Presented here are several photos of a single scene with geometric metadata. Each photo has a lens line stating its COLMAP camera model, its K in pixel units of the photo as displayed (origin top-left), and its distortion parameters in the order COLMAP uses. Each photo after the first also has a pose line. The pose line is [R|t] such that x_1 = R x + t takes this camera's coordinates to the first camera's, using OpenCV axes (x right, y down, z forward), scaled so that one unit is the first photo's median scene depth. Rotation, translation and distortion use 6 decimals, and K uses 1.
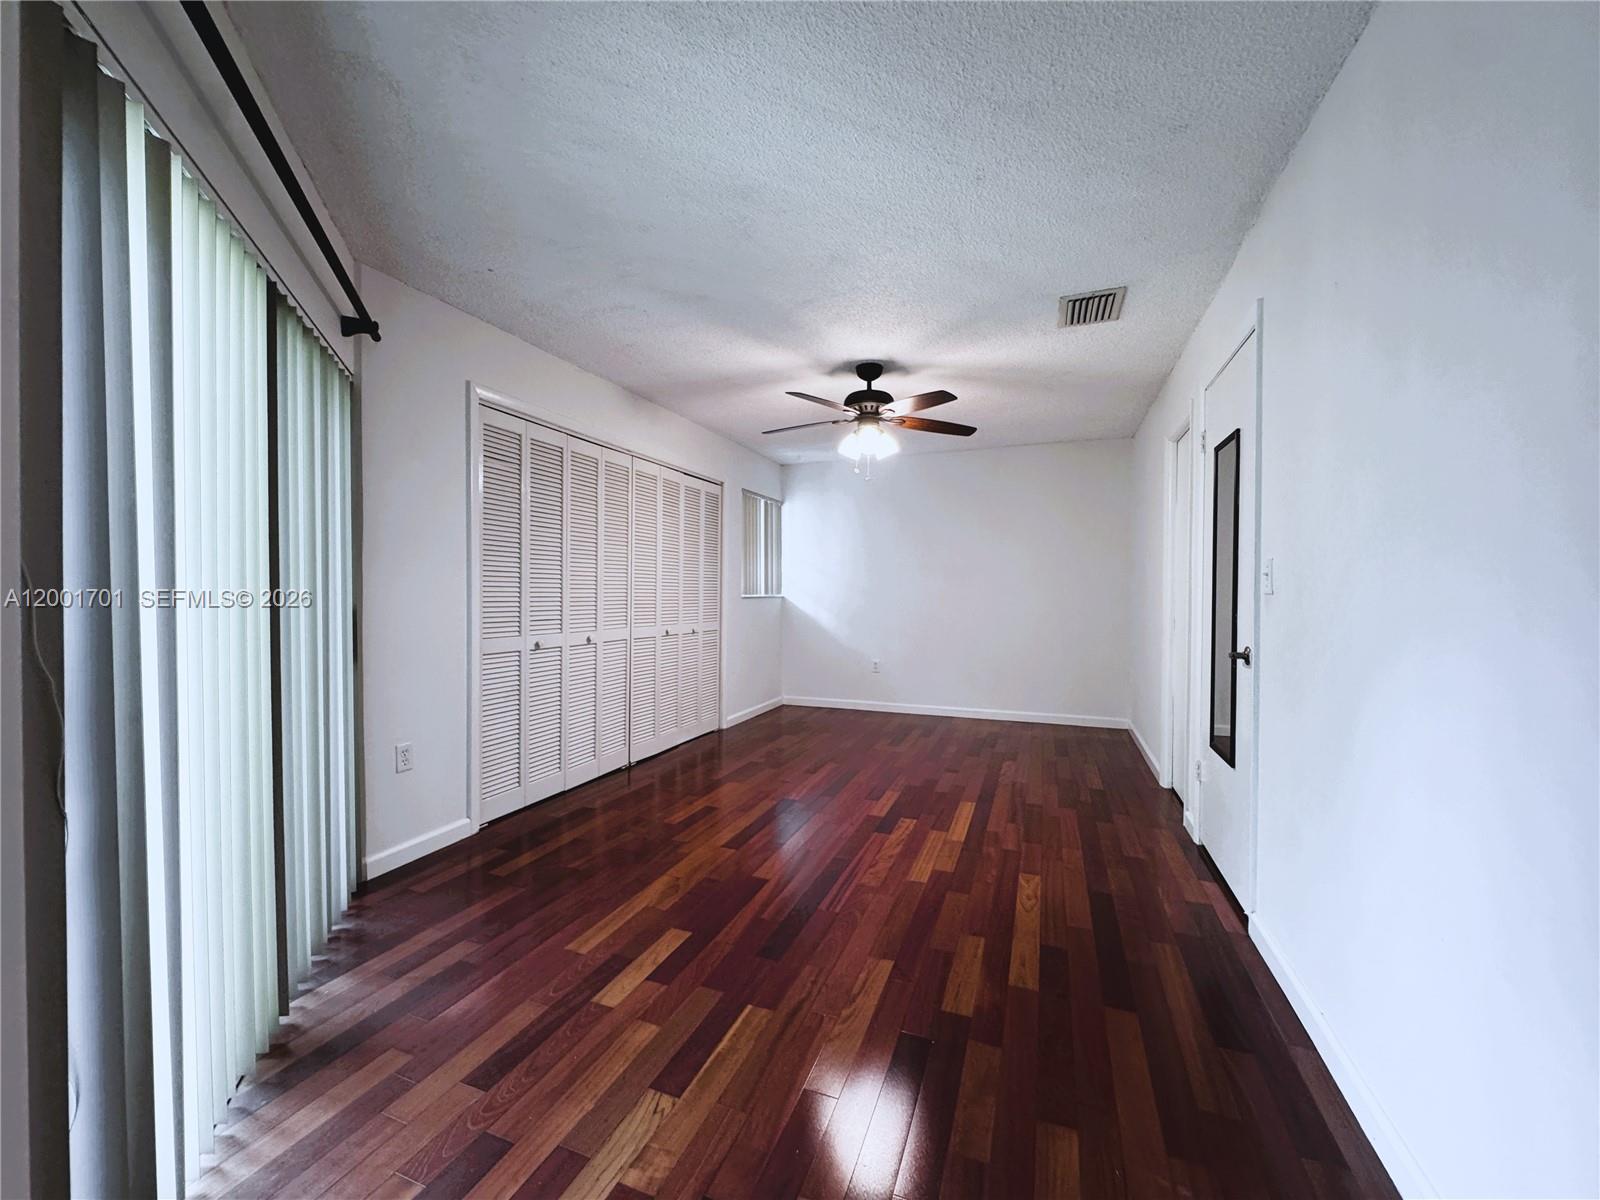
lens RADIAL K [[634.7, 0, 798.5], [0, 634.7, 600.0], [0, 0, 1]] dist [-0.004216, 0.001047]
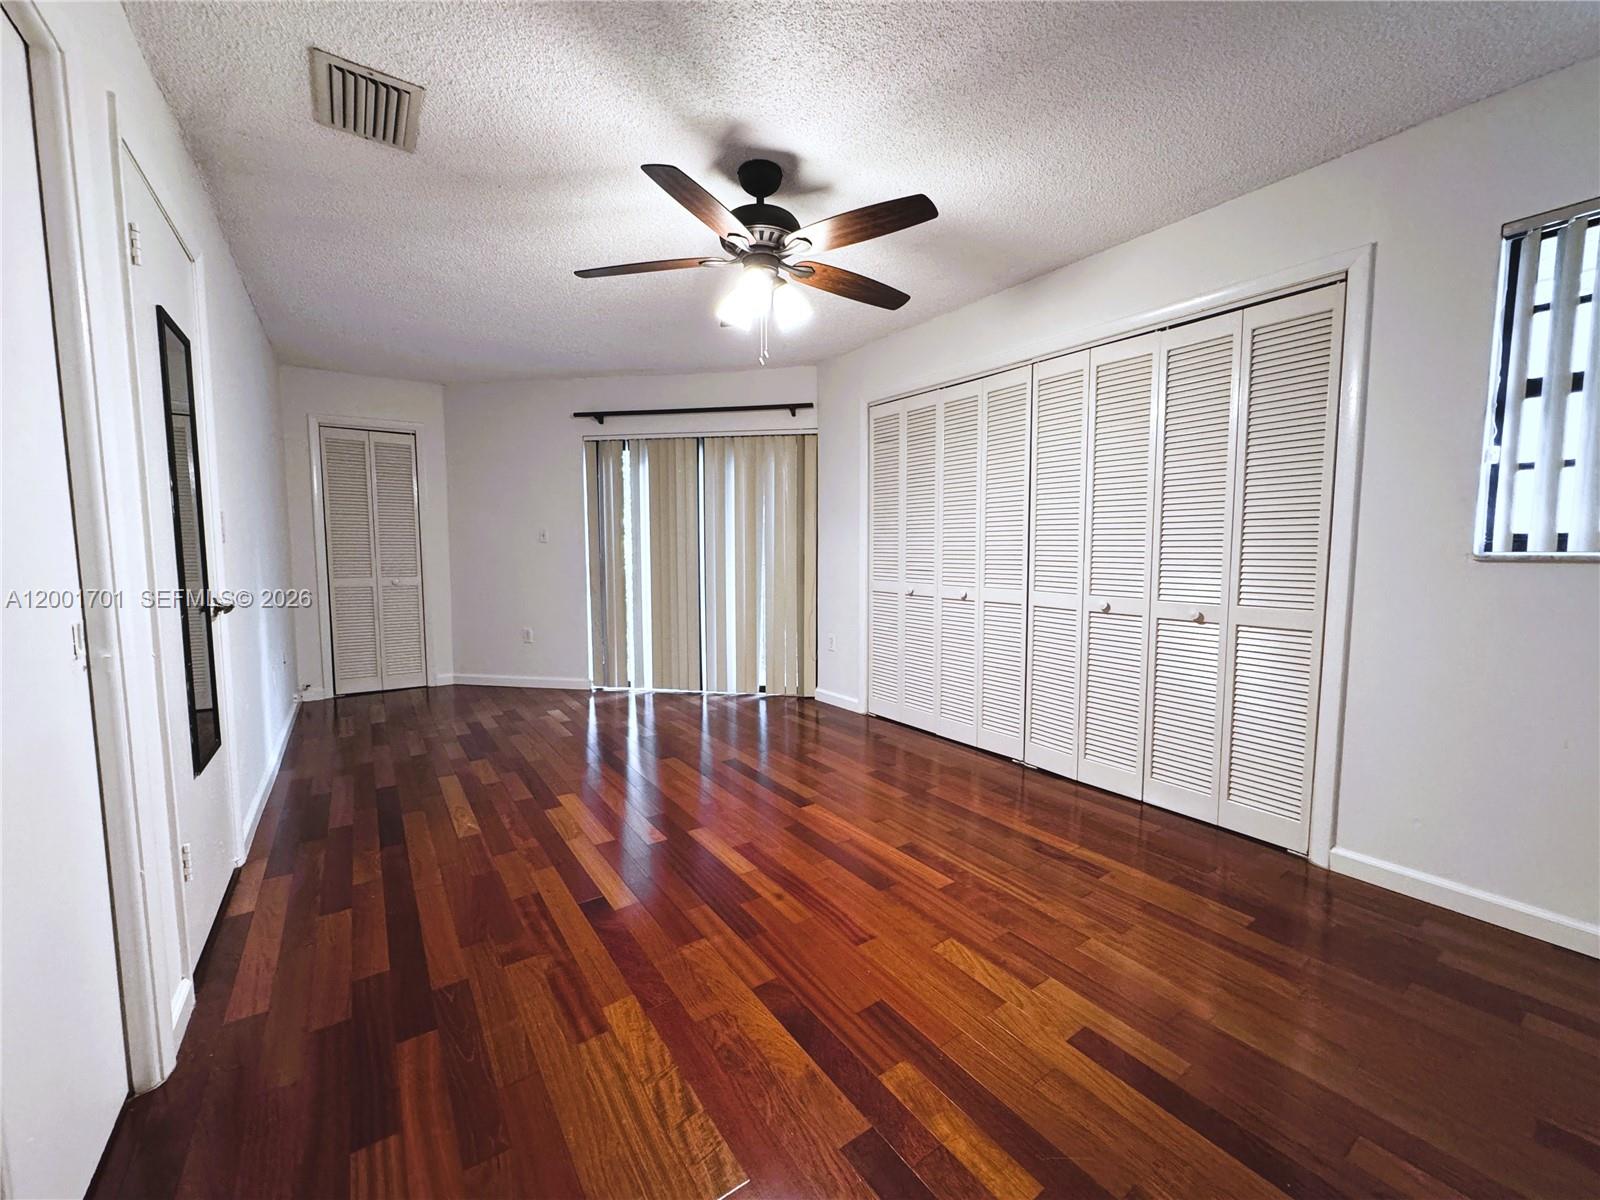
lens RADIAL K [[634.7, 0, 798.8], [0, 634.7, 600.3], [0, 0, 1]] dist [-0.004216, 0.001047]
pose [[-0.557000, 0.065151, -0.827953, 0.651066], [-0.013104, 0.996105, 0.087199, -0.010823], [0.830409, 0.059419, -0.553976, 1.455423]]
